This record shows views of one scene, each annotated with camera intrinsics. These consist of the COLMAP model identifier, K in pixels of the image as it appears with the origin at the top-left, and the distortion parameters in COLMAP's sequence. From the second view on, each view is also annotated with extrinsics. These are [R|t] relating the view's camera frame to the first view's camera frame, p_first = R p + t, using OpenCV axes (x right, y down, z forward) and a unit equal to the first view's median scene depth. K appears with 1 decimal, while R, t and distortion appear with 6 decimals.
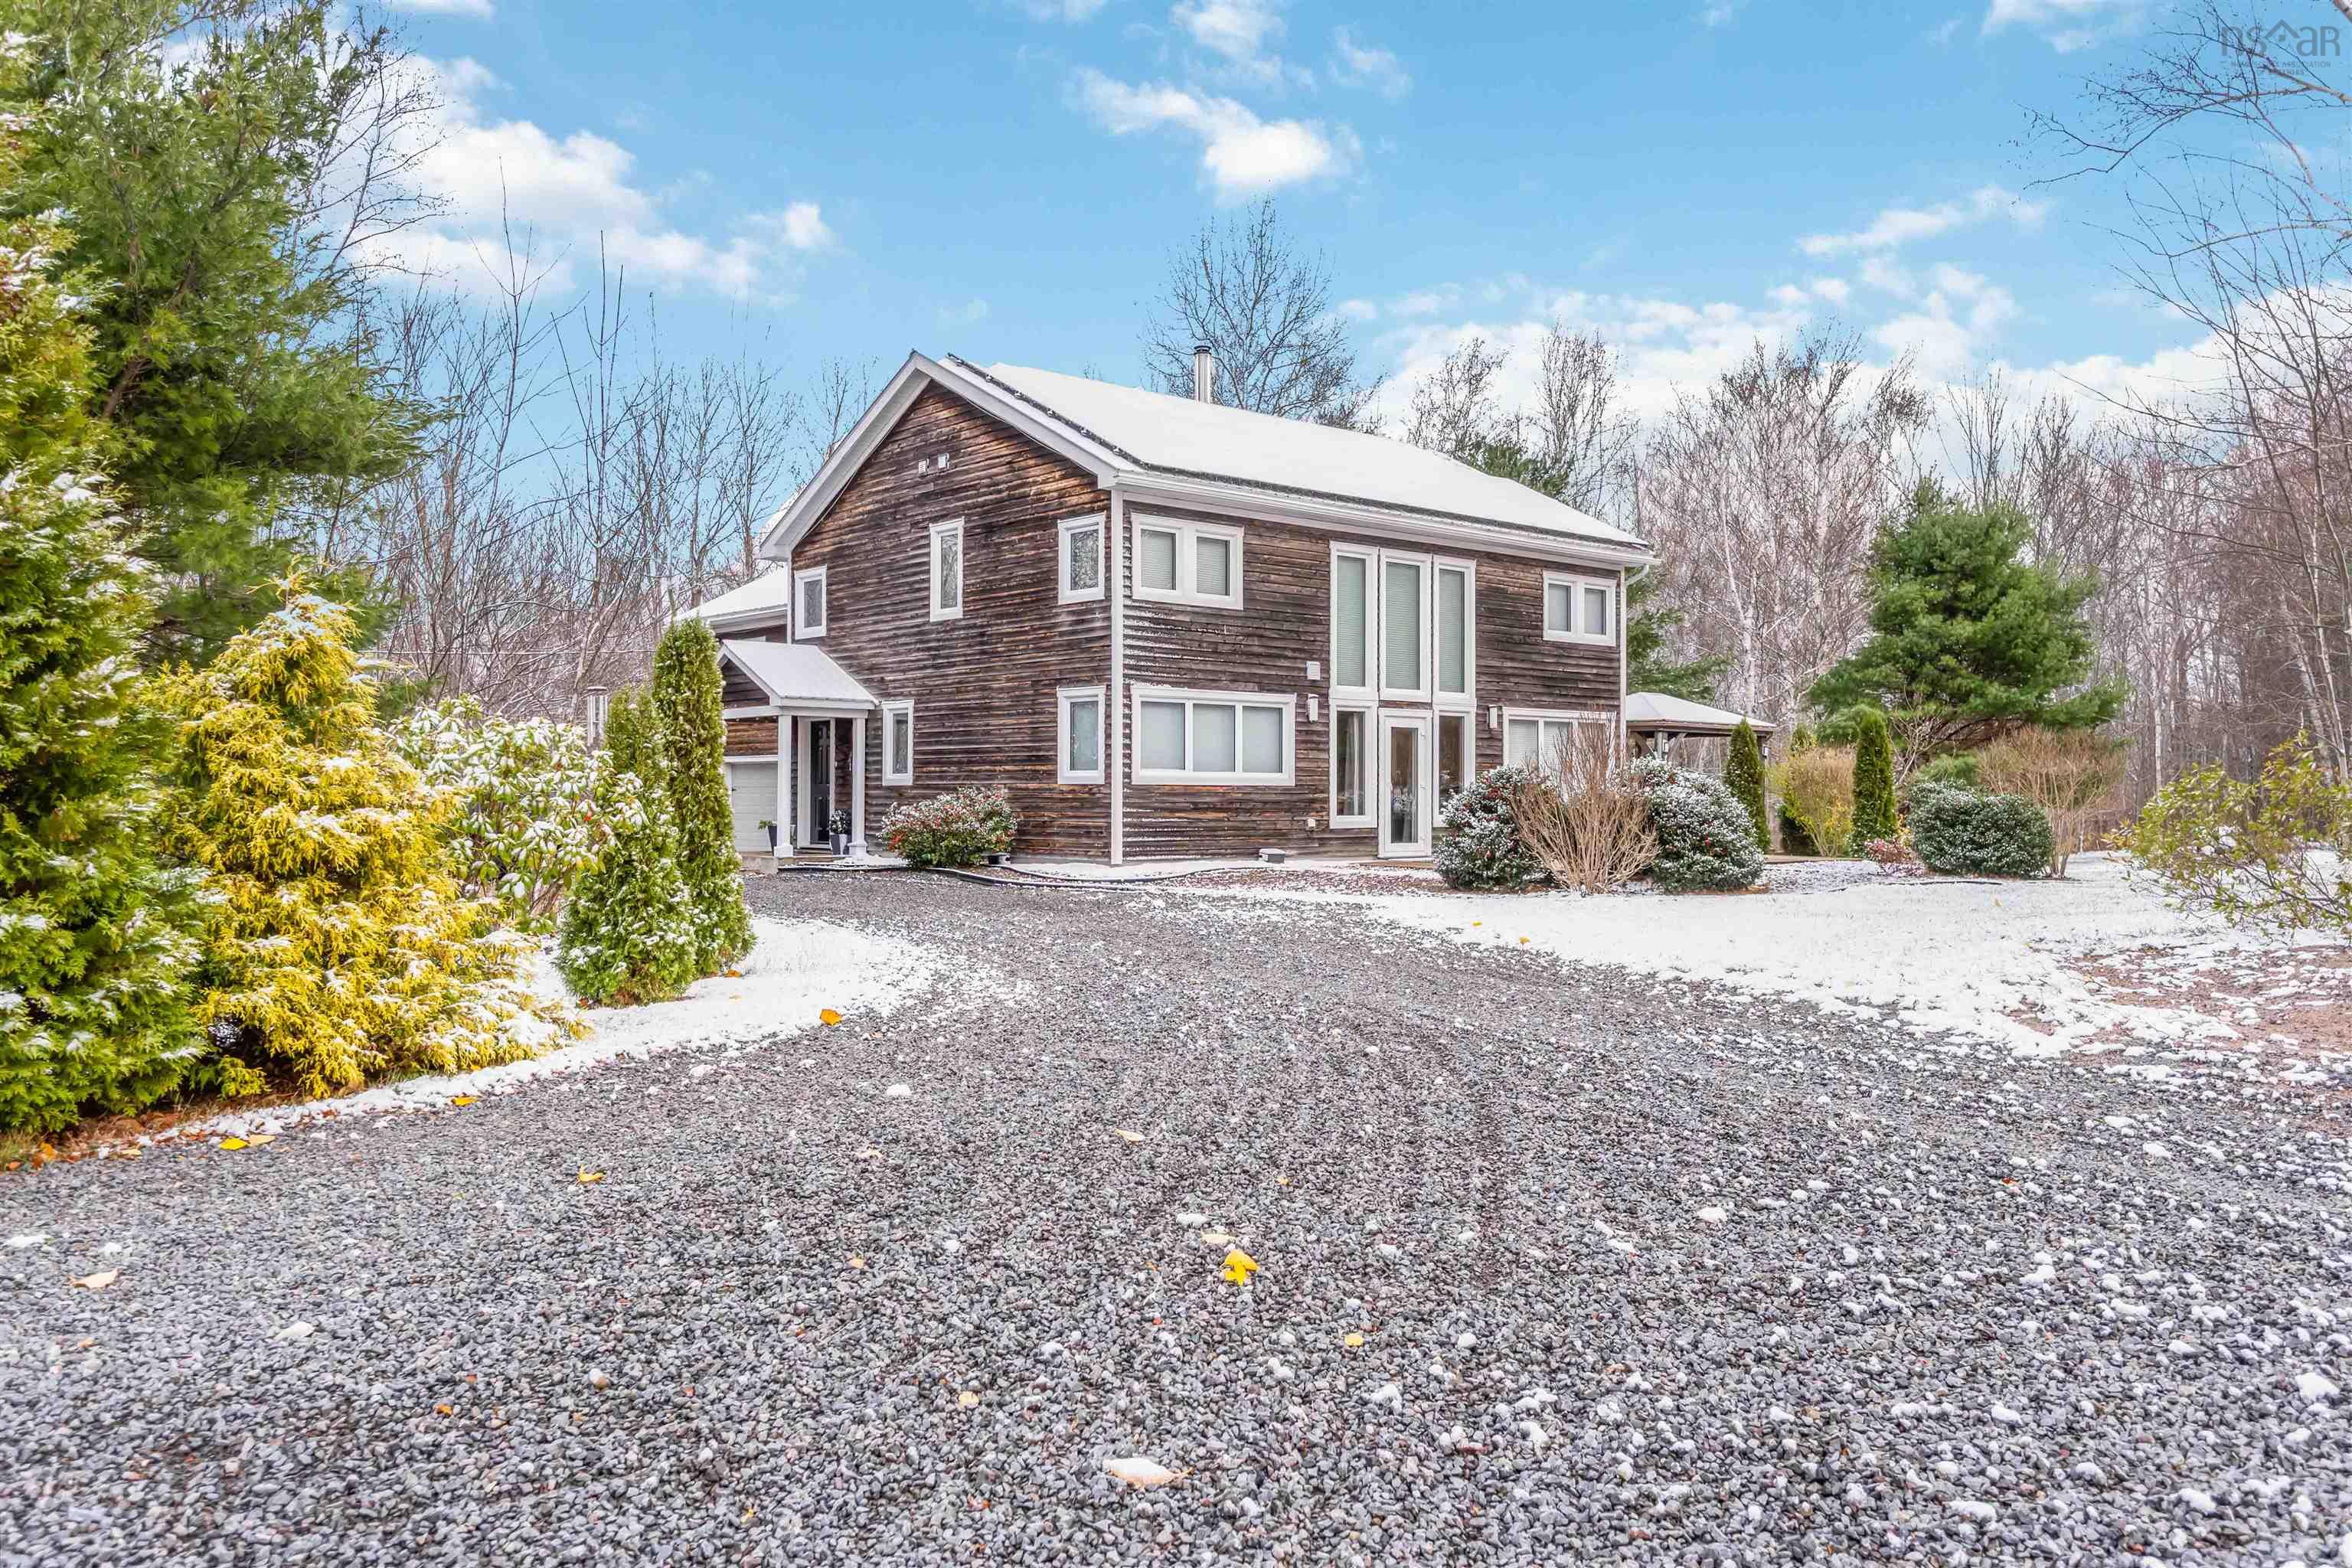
lens RADIAL K [[1755.2, 0, 1175.5], [0, 1755.2, 789.3], [0, 0, 1]] dist [0.001356, 0.000040]
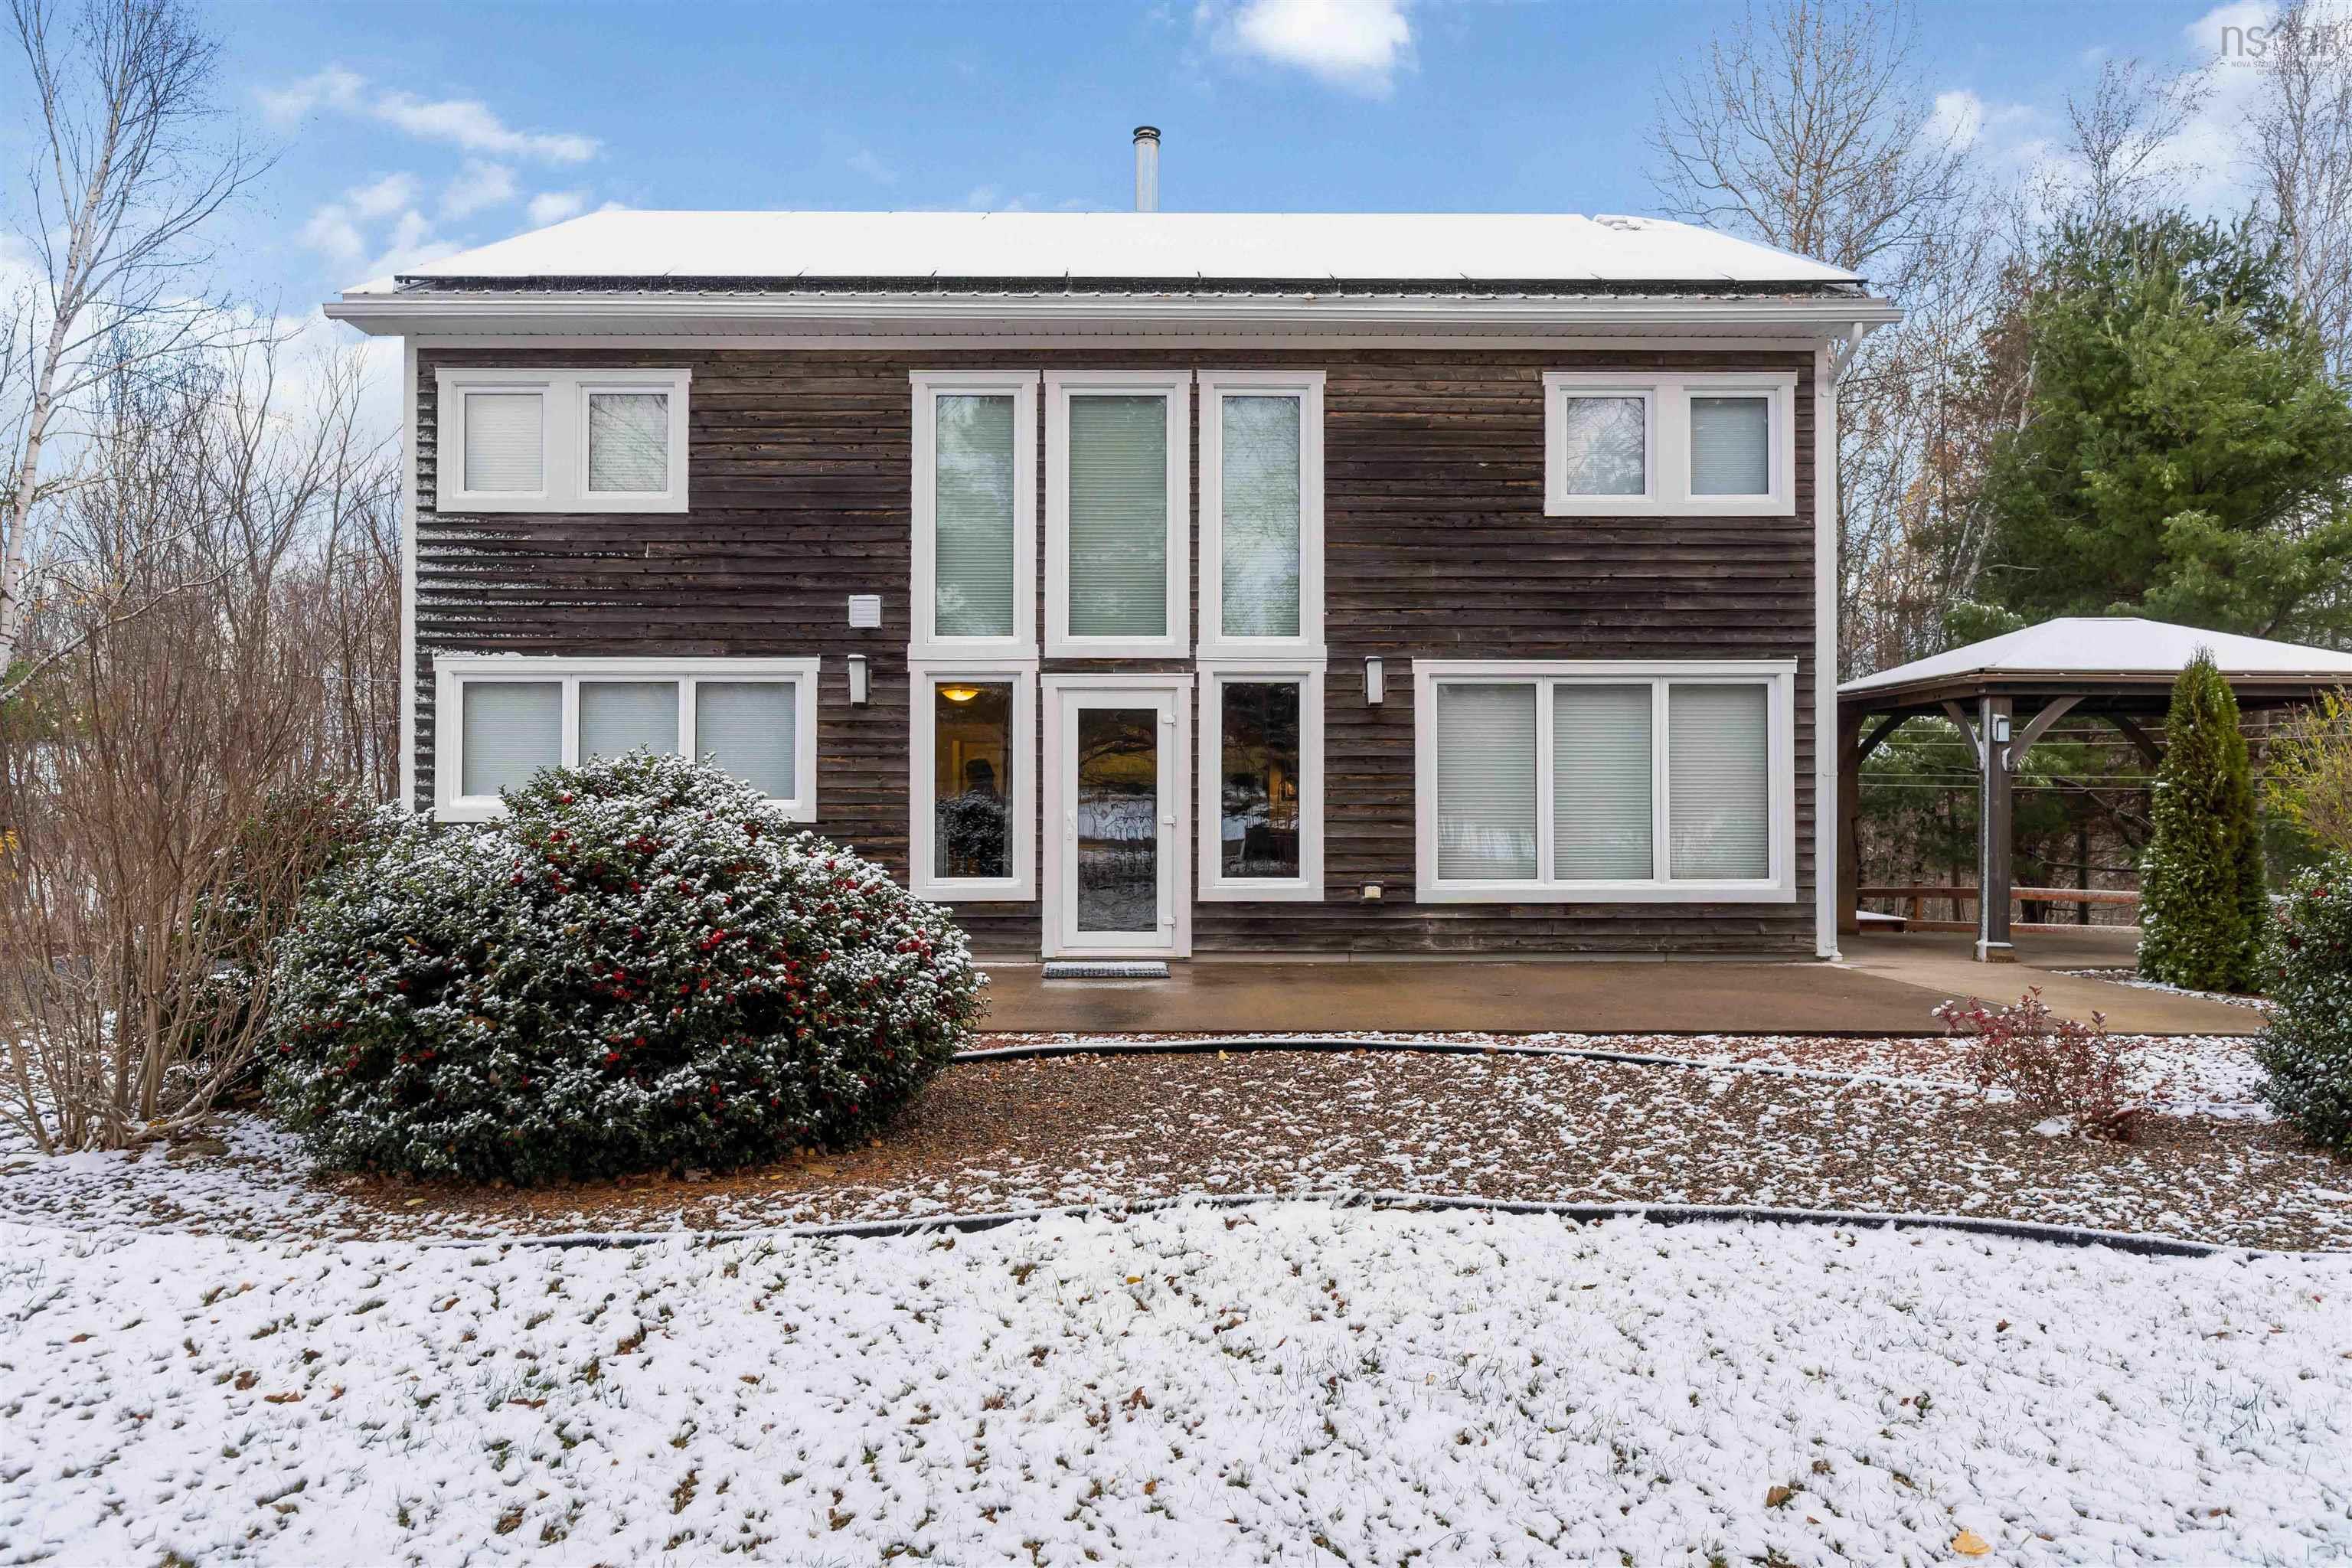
lens RADIAL K [[1507.8, 0, 1176.1], [0, 1507.8, 775.6], [0, 0, 1]] dist [-0.000315, -0.000095]
pose [[0.757966, -0.002653, -0.652289, 0.446737], [0.003311, 0.999994, -0.000220, -0.015587], [0.652286, -0.001993, 0.757970, 0.687984]]
